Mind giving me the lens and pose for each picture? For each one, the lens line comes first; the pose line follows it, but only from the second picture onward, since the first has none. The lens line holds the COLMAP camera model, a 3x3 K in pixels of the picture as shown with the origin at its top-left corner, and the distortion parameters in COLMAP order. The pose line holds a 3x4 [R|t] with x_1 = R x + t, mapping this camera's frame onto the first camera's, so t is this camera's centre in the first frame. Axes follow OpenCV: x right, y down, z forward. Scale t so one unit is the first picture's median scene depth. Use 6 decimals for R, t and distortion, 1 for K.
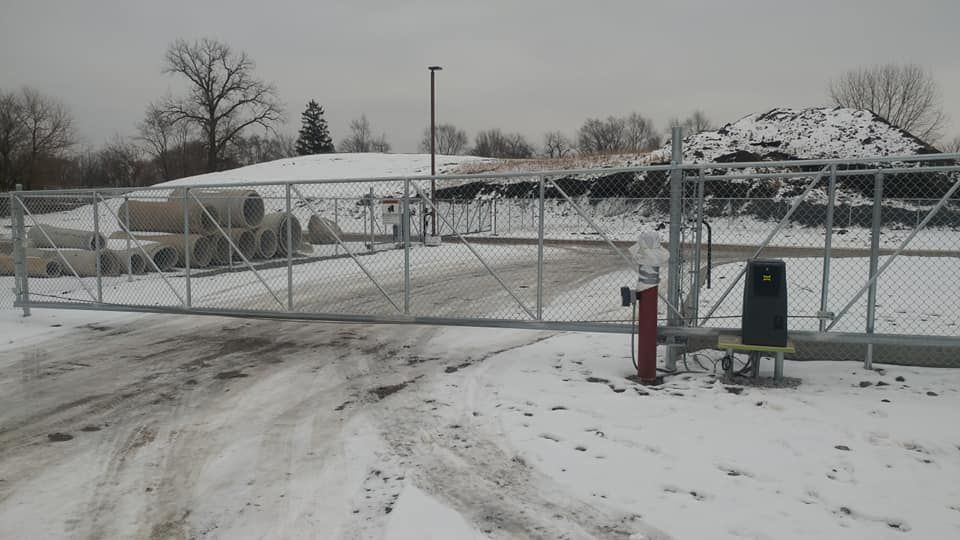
lens RADIAL K [[686.7, 0, 474.9], [0, 686.7, 265.7], [0, 0, 1]] dist [-0.018860, 0.050197]
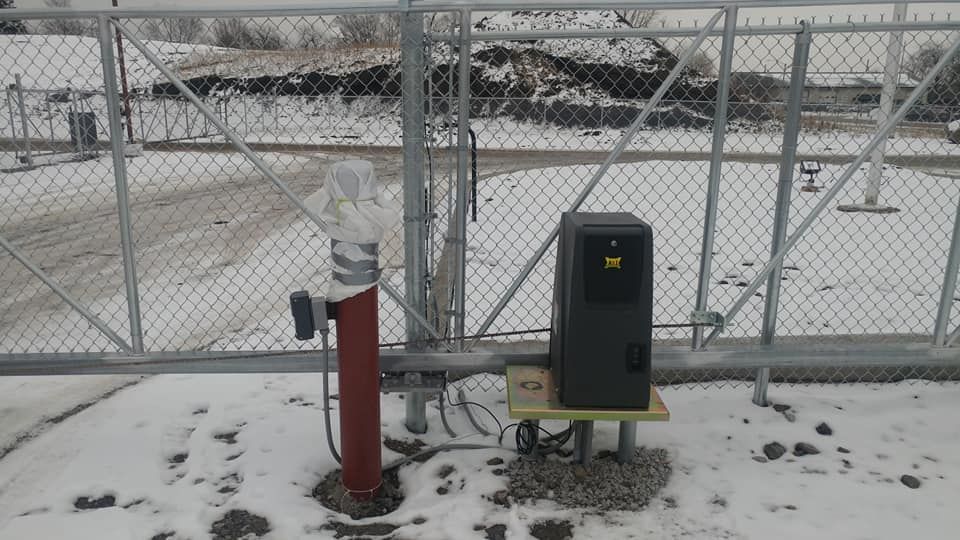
lens RADIAL K [[686.7, 0, 480.1], [0, 686.7, 271.6], [0, 0, 1]] dist [-0.018860, 0.050197]
pose [[0.940666, -0.073396, 0.331300, 0.027393], [0.022839, 0.987808, 0.153991, -0.006568], [-0.338563, -0.137287, 0.930874, 0.085280]]
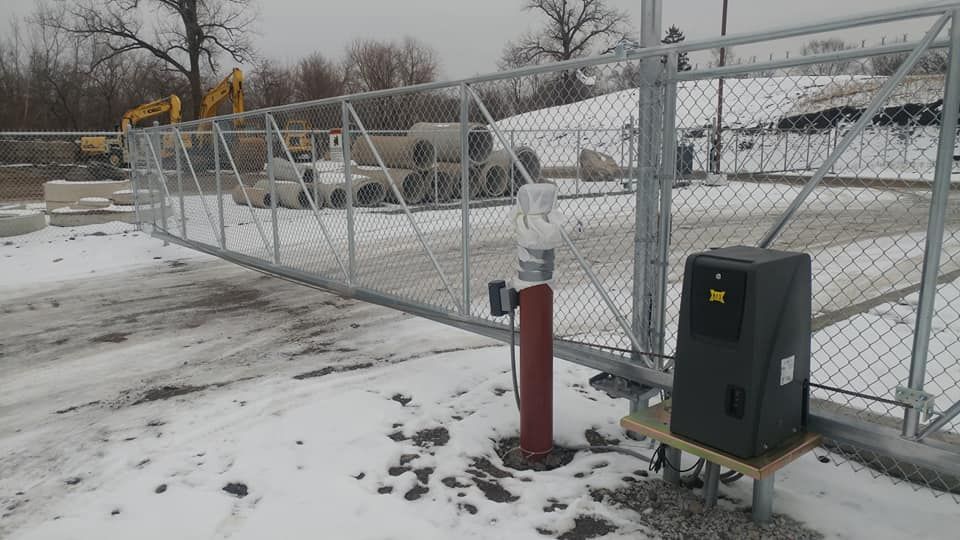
lens RADIAL K [[686.7, 0, 469.6], [0, 686.7, 265.2], [0, 0, 1]] dist [-0.018860, 0.050197]
pose [[0.860450, 0.083028, -0.502726, 0.070980], [-0.034750, 0.993900, 0.104671, -0.005839], [0.508349, -0.072595, 0.858086, 0.076095]]
